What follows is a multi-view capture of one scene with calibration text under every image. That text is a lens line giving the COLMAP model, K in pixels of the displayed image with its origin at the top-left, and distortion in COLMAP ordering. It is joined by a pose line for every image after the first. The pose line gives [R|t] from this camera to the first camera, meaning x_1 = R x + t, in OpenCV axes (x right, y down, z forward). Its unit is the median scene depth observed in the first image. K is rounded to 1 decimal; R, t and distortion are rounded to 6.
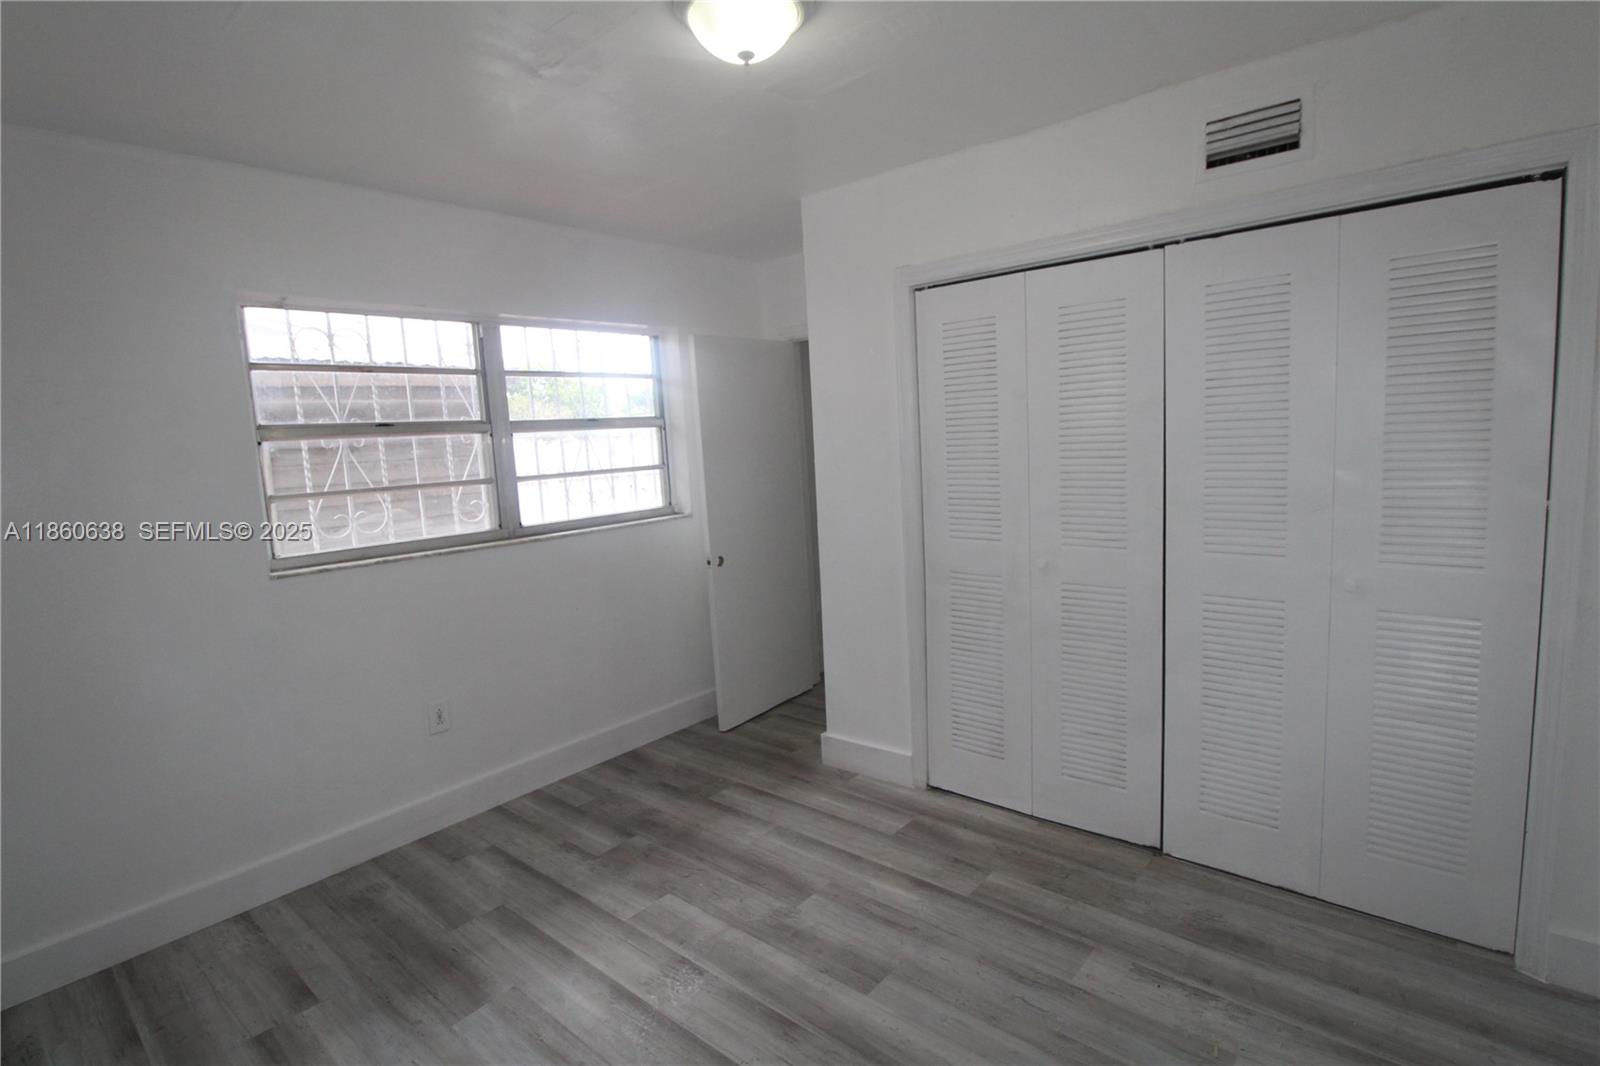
lens RADIAL K [[766.8, 0, 806.5], [0, 766.8, 525.4], [0, 0, 1]] dist [0.001677, -0.012128]
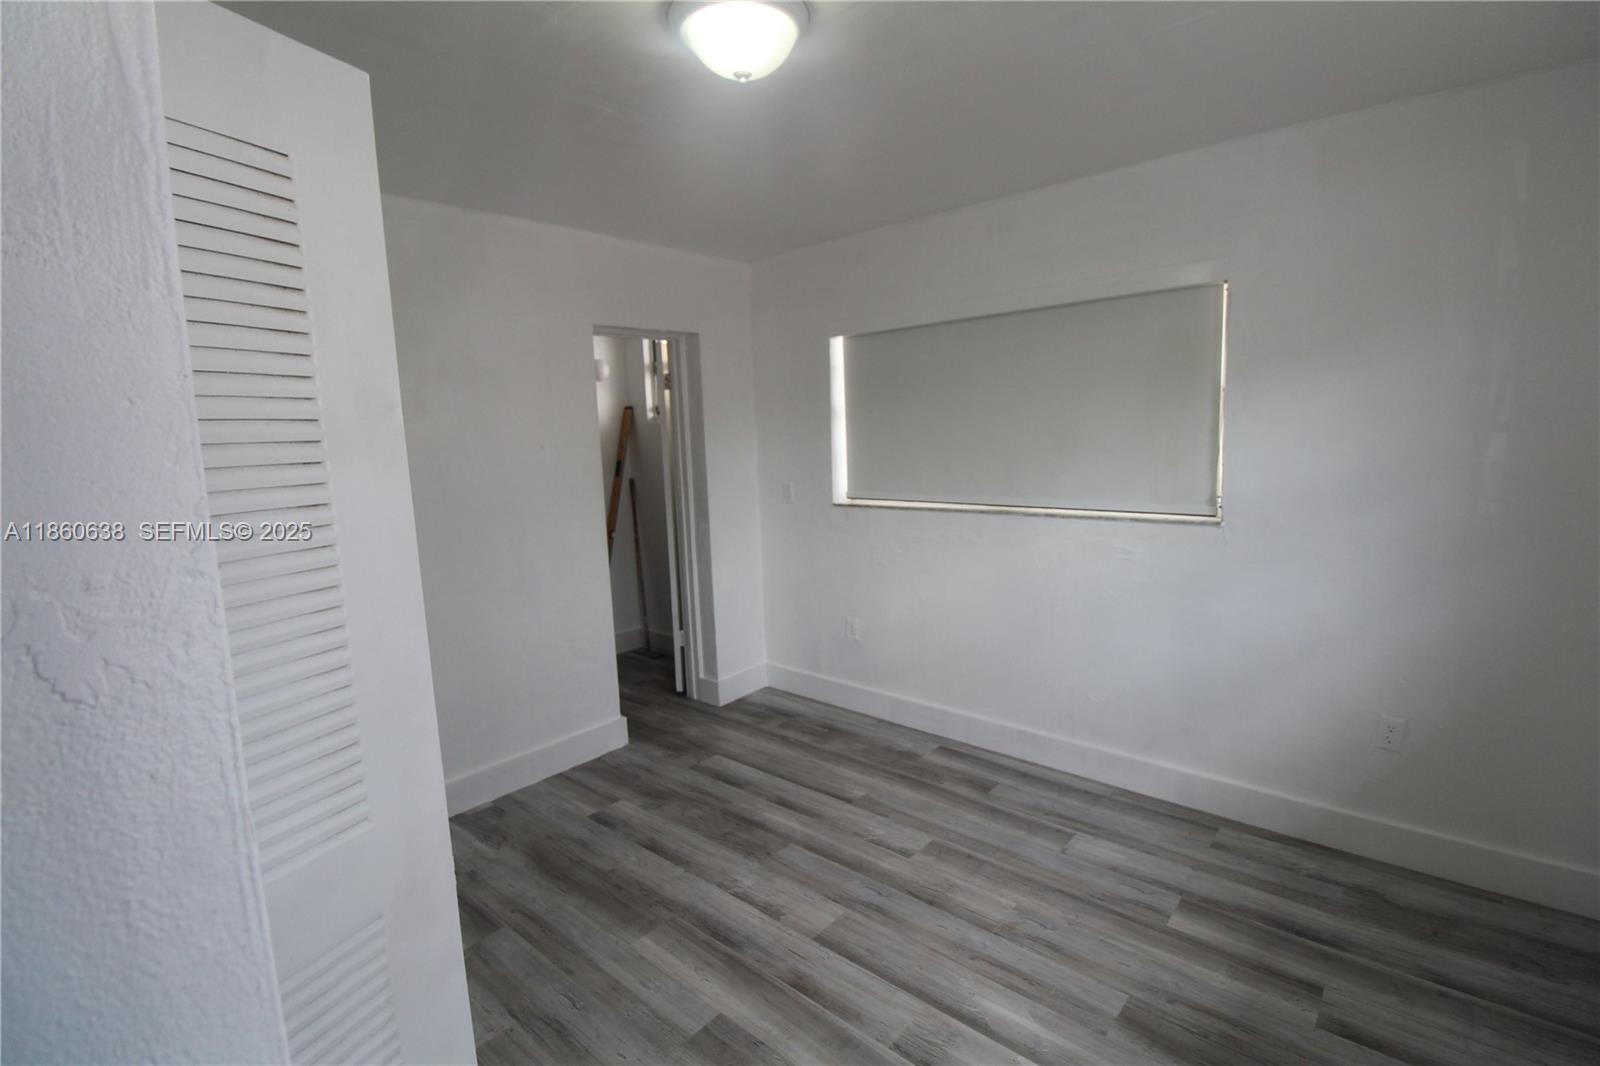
lens RADIAL K [[736.3, 0, 802.2], [0, 736.3, 521.5], [0, 0, 1]] dist [-0.000875, -0.012975]
pose [[-0.995971, 0.086039, 0.025287, -0.086331], [0.089611, 0.965753, 0.243496, -0.185727], [-0.003471, 0.244781, -0.969572, 1.422136]]
